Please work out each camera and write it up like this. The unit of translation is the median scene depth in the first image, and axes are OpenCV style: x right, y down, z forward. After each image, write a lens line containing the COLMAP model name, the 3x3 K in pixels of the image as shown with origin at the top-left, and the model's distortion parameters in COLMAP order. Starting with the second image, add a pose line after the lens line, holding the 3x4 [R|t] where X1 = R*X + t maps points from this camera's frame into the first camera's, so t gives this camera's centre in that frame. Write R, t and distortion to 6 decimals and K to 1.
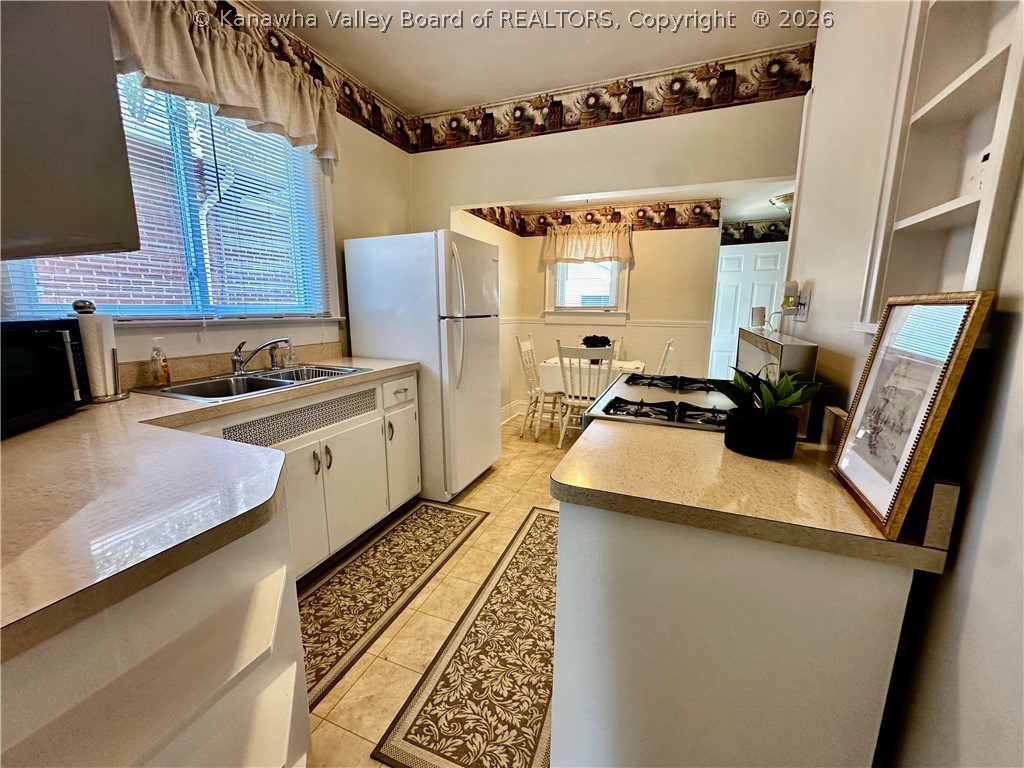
lens RADIAL K [[408.2, 0, 510.8], [0, 408.2, 383.1], [0, 0, 1]] dist [-0.001651, 0.000031]
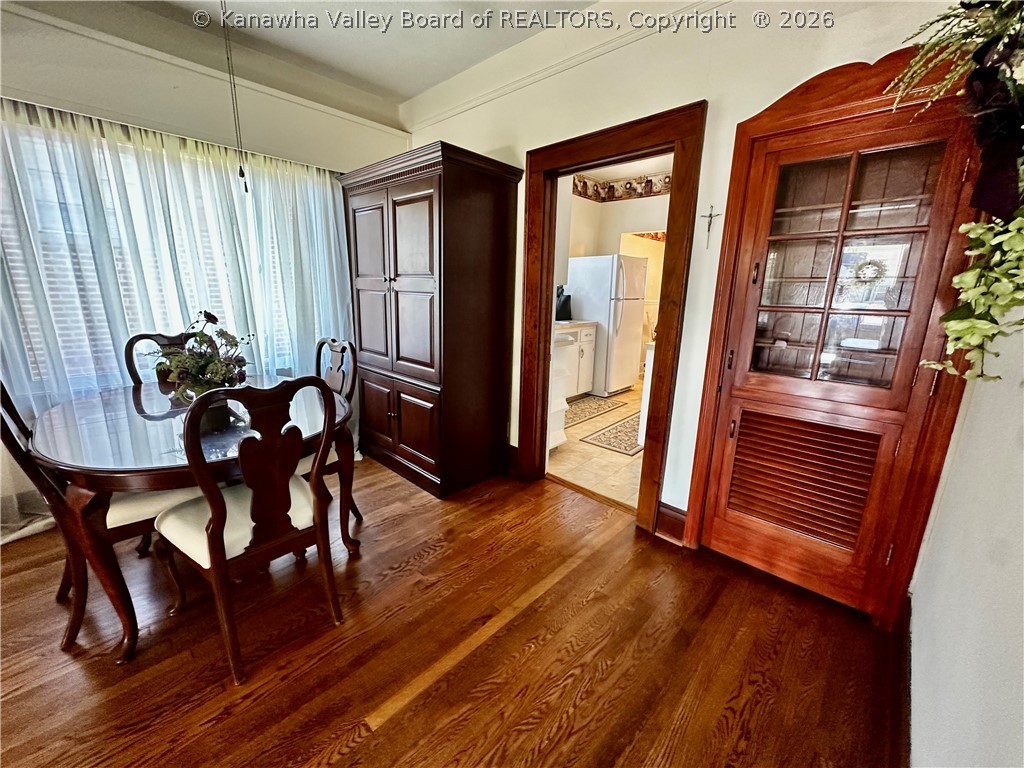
lens RADIAL K [[408.2, 0, 510.8], [0, 408.2, 383.1], [0, 0, 1]] dist [-0.001651, 0.000031]
pose [[0.930249, 0.094125, -0.354651, 0.105167], [-0.079297, 0.995268, 0.056149, 0.158316], [0.358258, -0.024110, 0.933311, -0.947498]]
